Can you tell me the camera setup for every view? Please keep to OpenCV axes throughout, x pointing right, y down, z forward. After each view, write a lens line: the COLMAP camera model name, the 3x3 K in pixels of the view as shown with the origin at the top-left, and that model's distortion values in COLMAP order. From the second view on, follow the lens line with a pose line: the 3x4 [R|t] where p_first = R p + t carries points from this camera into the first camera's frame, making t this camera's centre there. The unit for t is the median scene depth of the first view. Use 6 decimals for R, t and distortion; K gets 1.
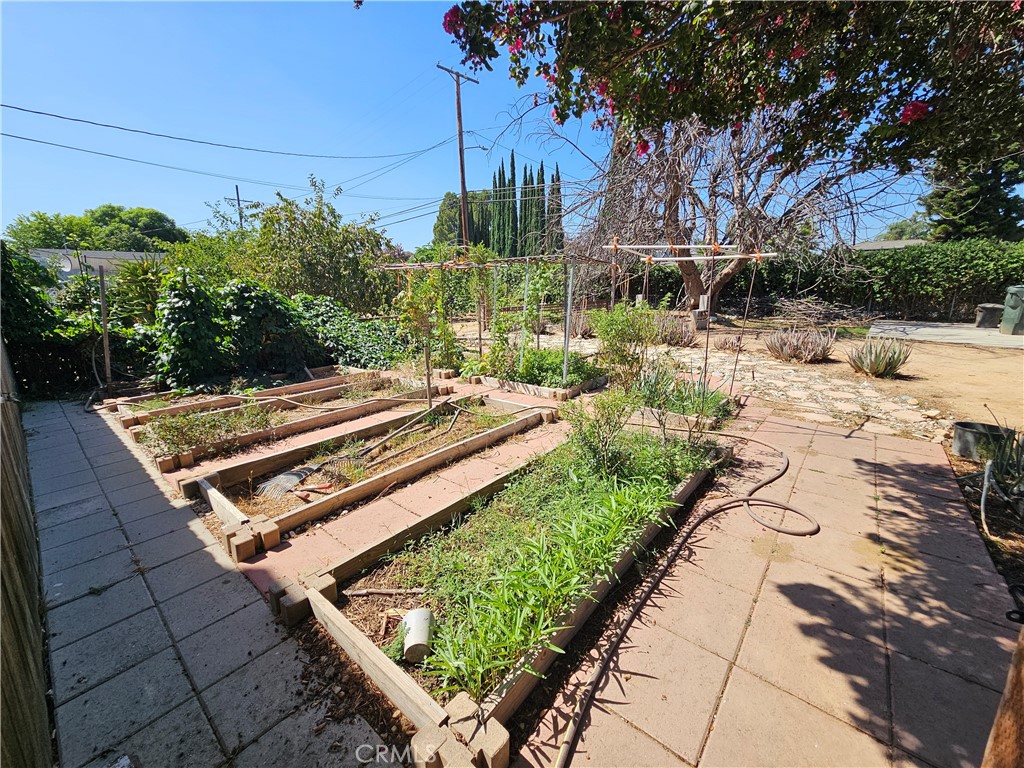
lens RADIAL K [[419.1, 0, 513.4], [0, 419.1, 377.3], [0, 0, 1]] dist [-0.003410, -0.000334]
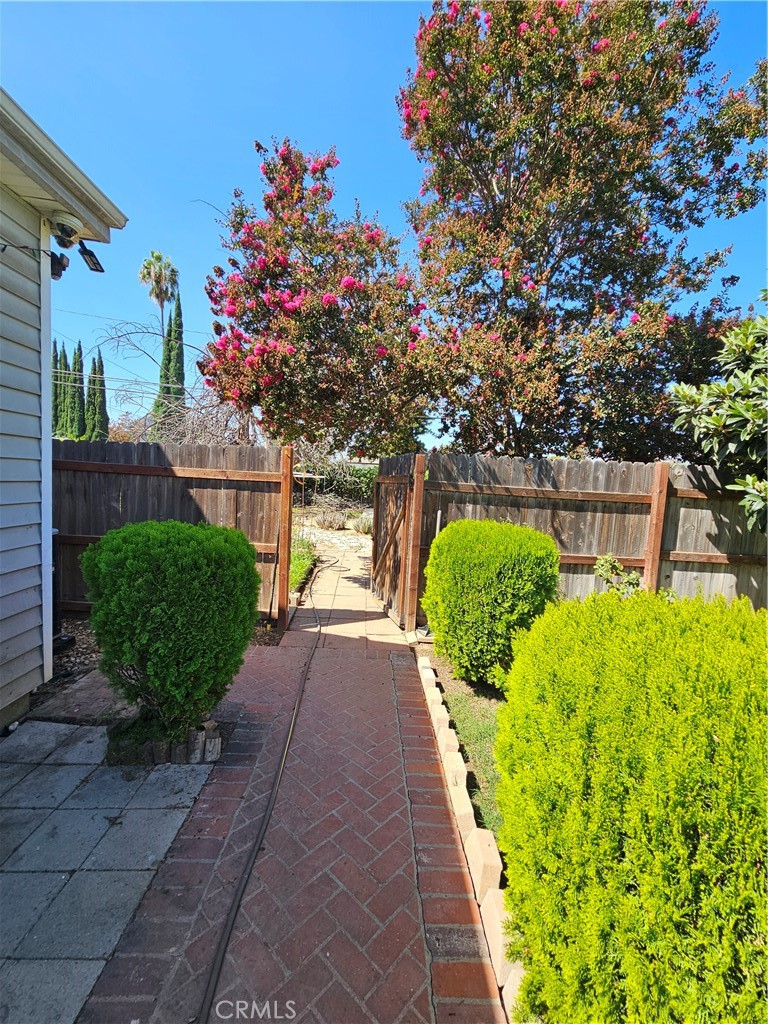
lens RADIAL K [[419.1, 0, 382.2], [0, 419.1, 511.3], [0, 0, 1]] dist [-0.003410, -0.000334]
pose [[0.736349, -0.001896, 0.676599, -0.078755], [0.093149, 0.990758, -0.098599, 0.016720], [-0.670159, 0.135627, 0.729721, -0.097944]]
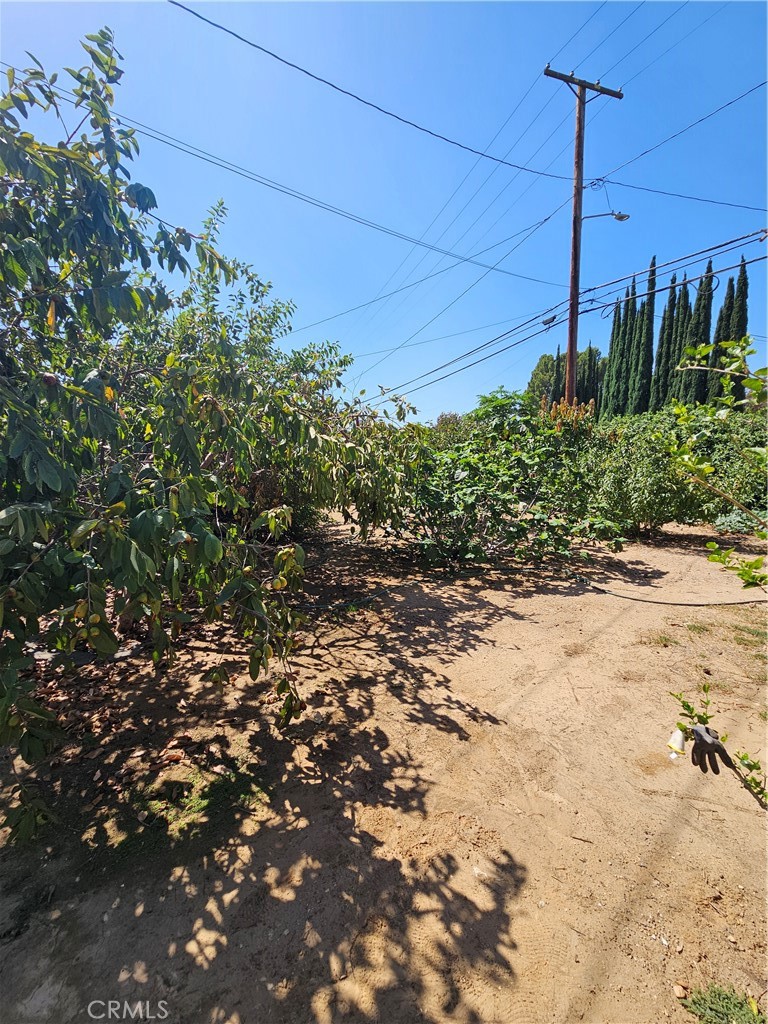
lens RADIAL K [[419.1, 0, 380.8], [0, 419.1, 509.7], [0, 0, 1]] dist [-0.003410, -0.000334]
pose [[0.877259, 0.075341, -0.474068, -0.045870], [-0.130151, 0.987943, -0.083836, -0.046220], [0.462036, 0.135246, 0.876488, 0.334199]]
